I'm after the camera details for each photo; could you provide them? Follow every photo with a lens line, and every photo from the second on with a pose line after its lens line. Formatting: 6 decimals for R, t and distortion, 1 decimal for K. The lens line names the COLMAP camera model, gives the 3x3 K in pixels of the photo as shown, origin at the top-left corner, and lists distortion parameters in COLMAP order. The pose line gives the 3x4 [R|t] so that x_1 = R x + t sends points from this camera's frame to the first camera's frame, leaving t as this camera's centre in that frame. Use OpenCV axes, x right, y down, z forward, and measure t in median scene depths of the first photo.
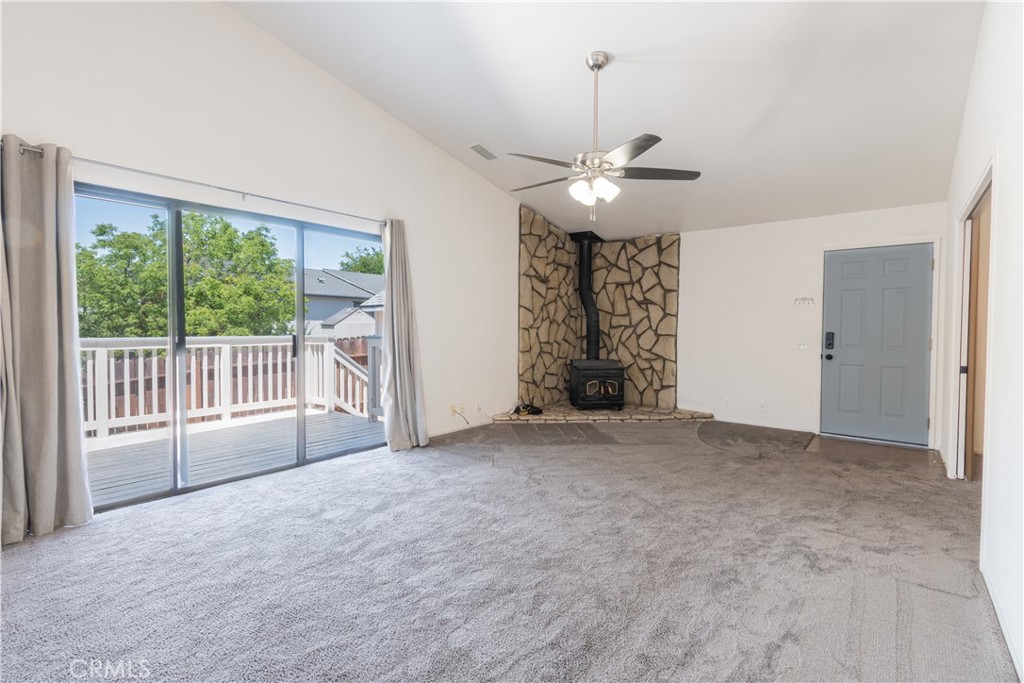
lens RADIAL K [[465.9, 0, 507.1], [0, 465.9, 339.2], [0, 0, 1]] dist [-0.002632, -0.000422]
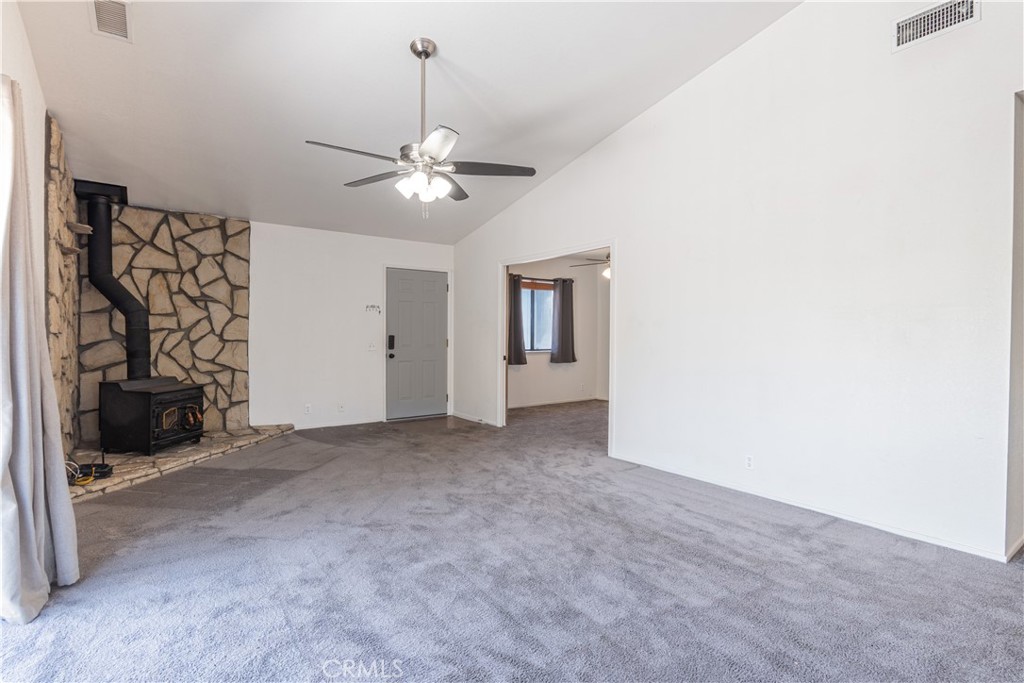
lens RADIAL K [[496.0, 0, 507.7], [0, 496.0, 343.5], [0, 0, 1]] dist [-0.000892, -0.001021]
pose [[0.267300, -0.025611, 0.963273, -0.373262], [0.023194, 0.999528, 0.020139, -0.010293], [-0.963334, 0.016959, 0.267768, 0.296365]]
